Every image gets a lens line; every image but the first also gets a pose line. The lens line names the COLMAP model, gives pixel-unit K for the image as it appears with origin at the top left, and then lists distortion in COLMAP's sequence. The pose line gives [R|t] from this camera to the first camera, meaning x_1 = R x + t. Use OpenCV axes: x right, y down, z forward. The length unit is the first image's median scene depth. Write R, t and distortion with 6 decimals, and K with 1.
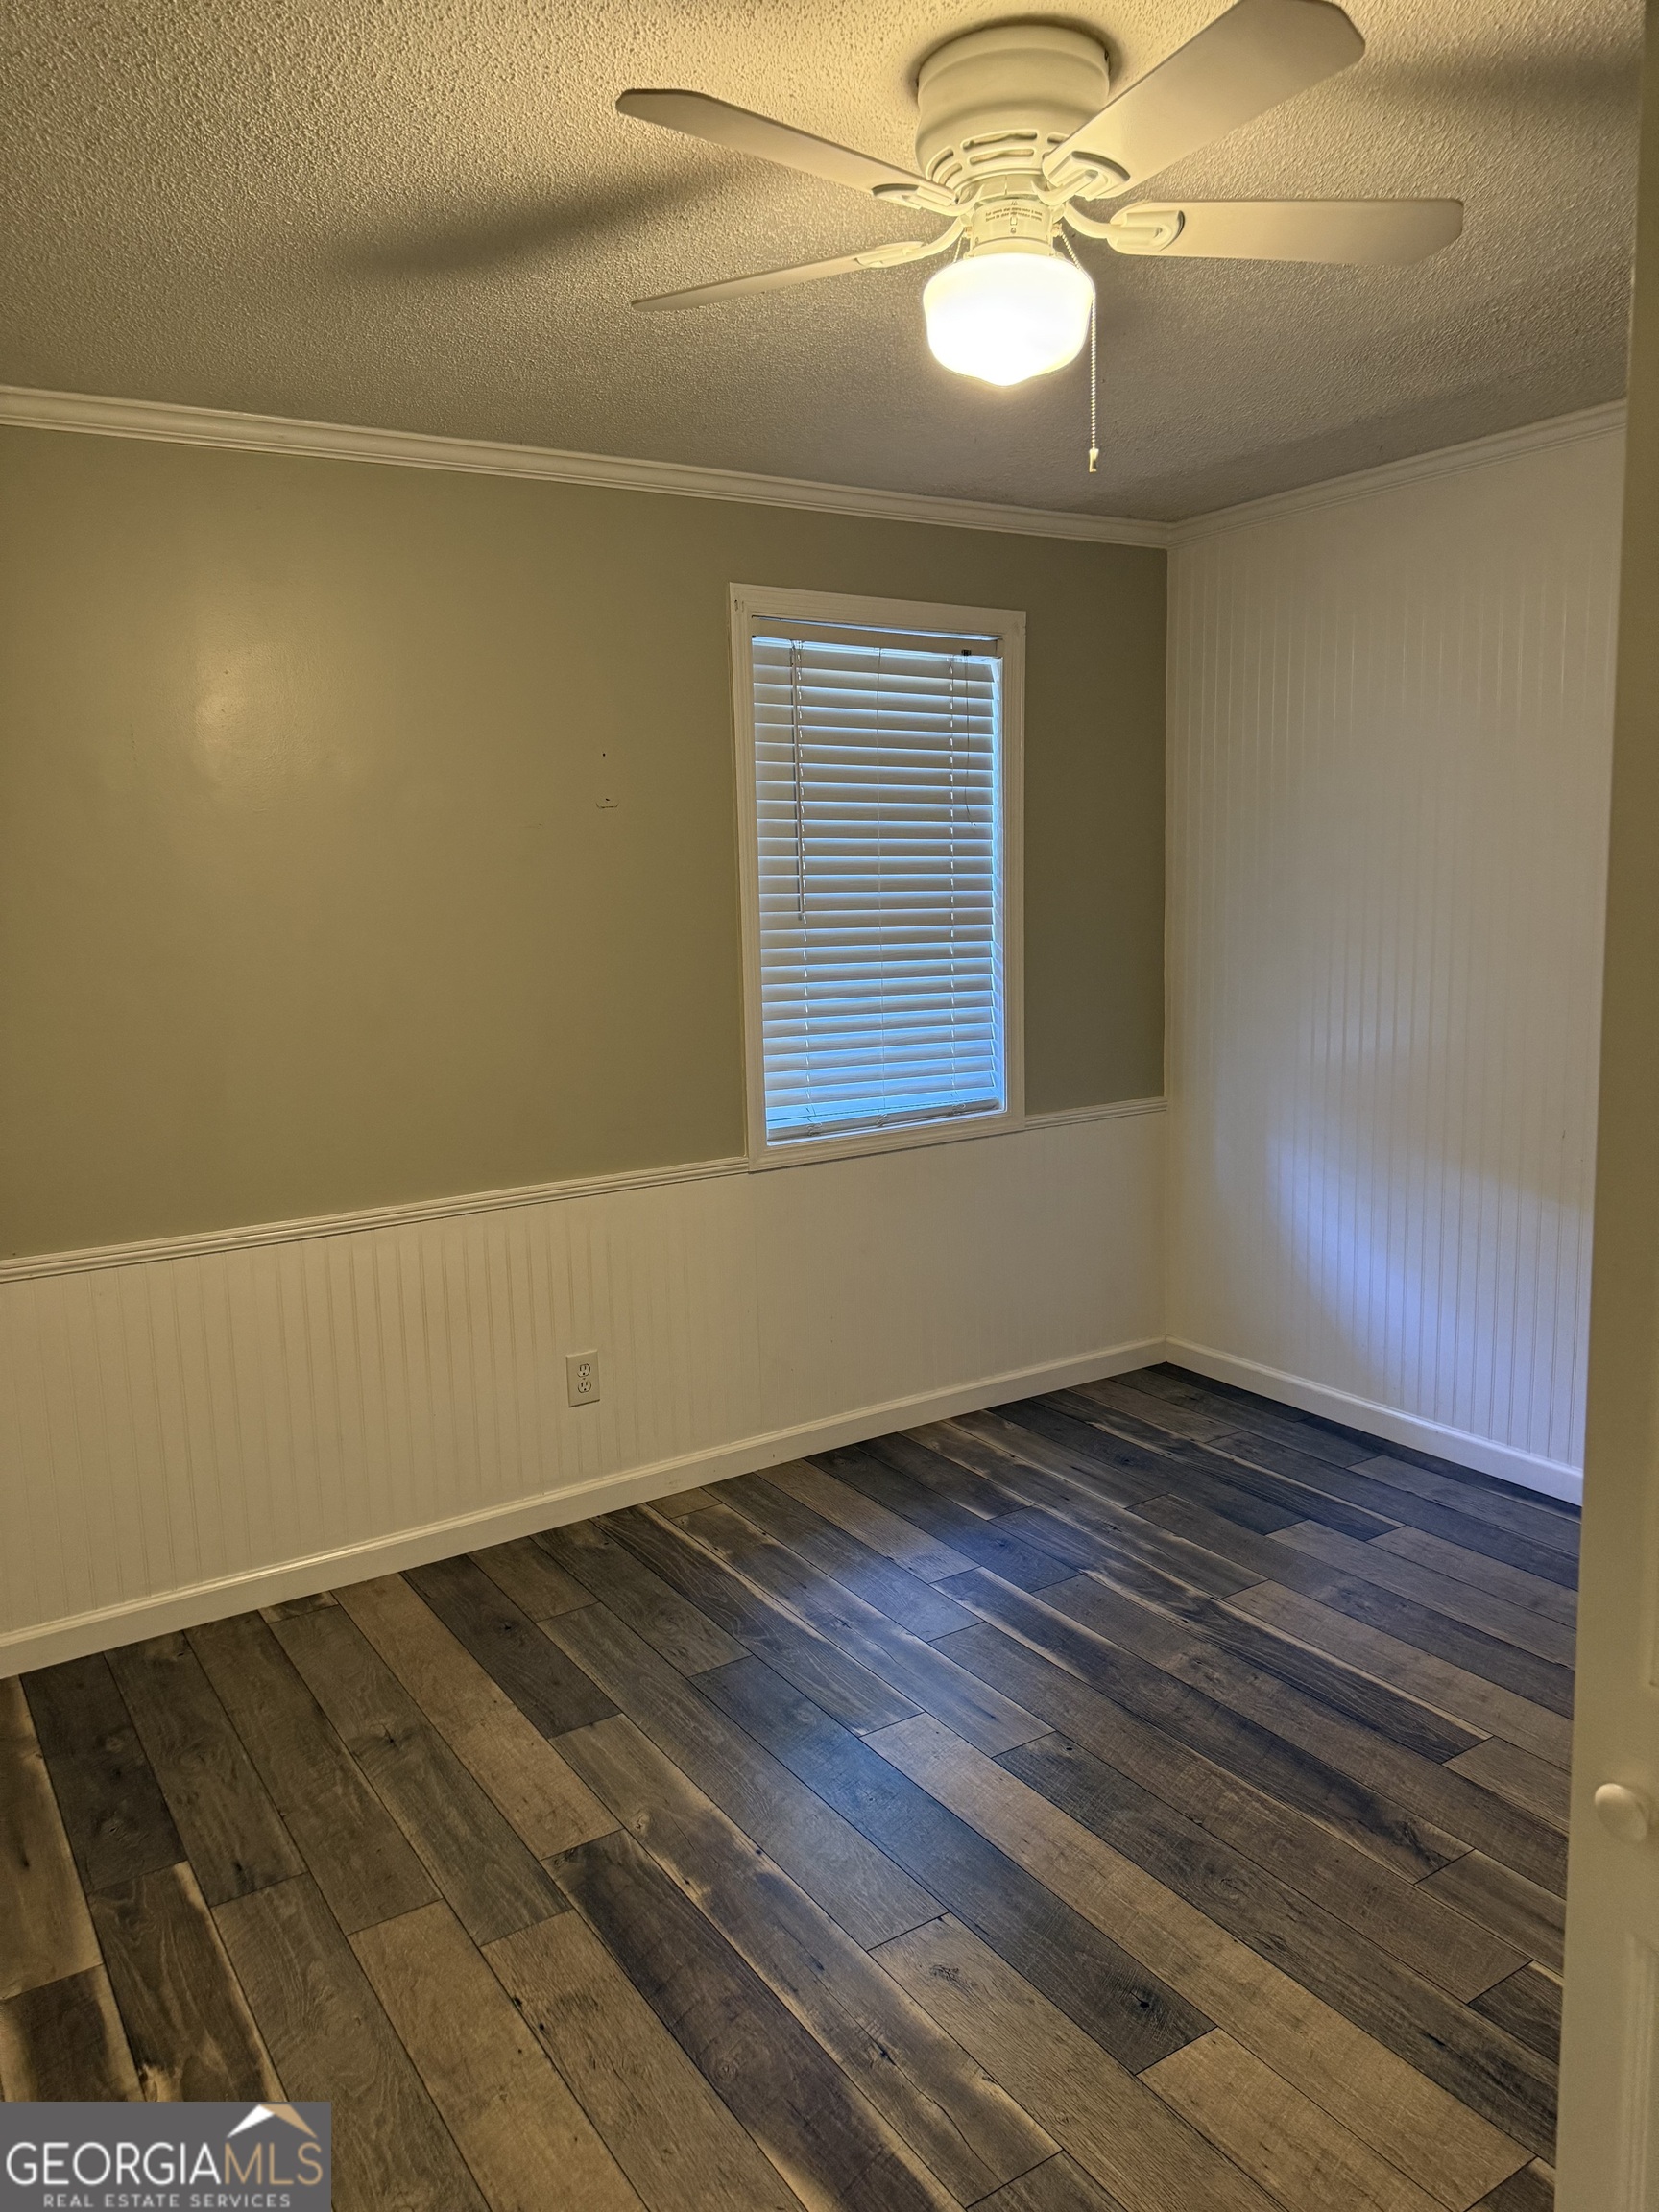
lens RADIAL K [[1563.0, 0, 829.5], [0, 1563.0, 1106.0], [0, 0, 1]] dist [-0.003496, -0.002842]
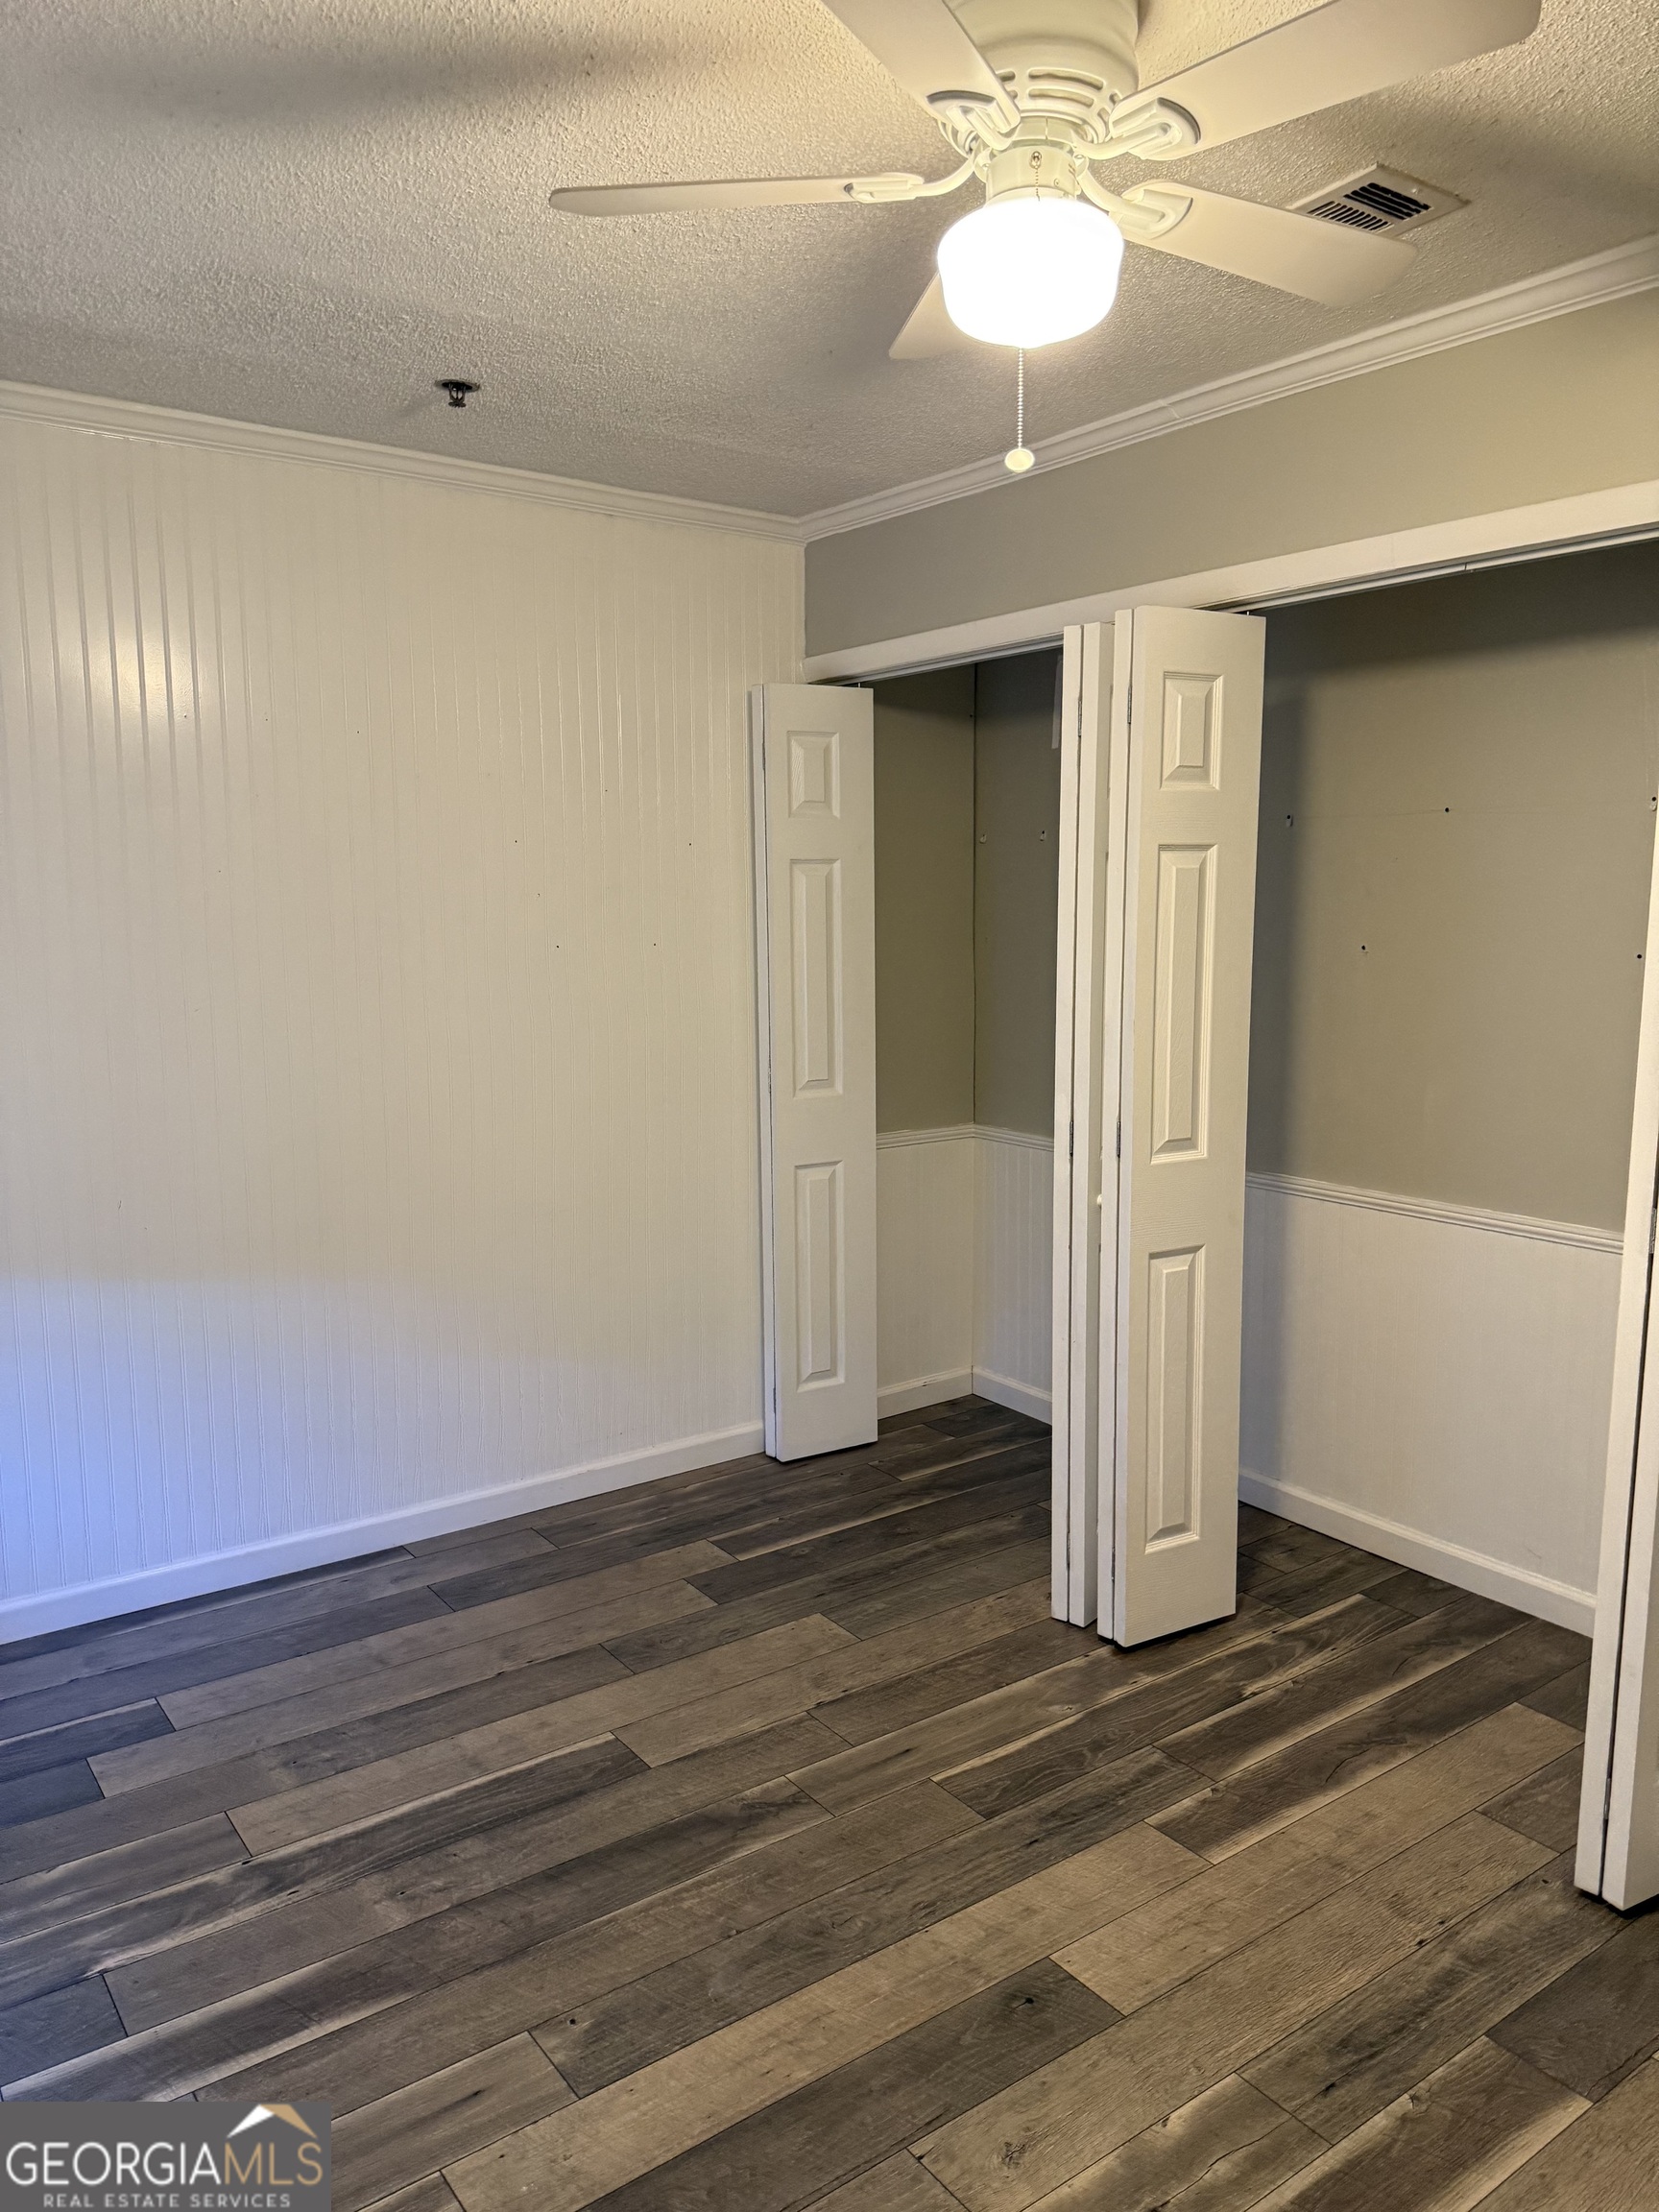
lens RADIAL K [[1563.0, 0, 829.5], [0, 1563.0, 1106.0], [0, 0, 1]] dist [-0.003496, -0.002842]
pose [[-0.042092, -0.111241, 0.992902, -0.537923], [0.162254, 0.979829, 0.116655, -0.095258], [-0.985851, 0.166012, -0.023193, 0.777485]]
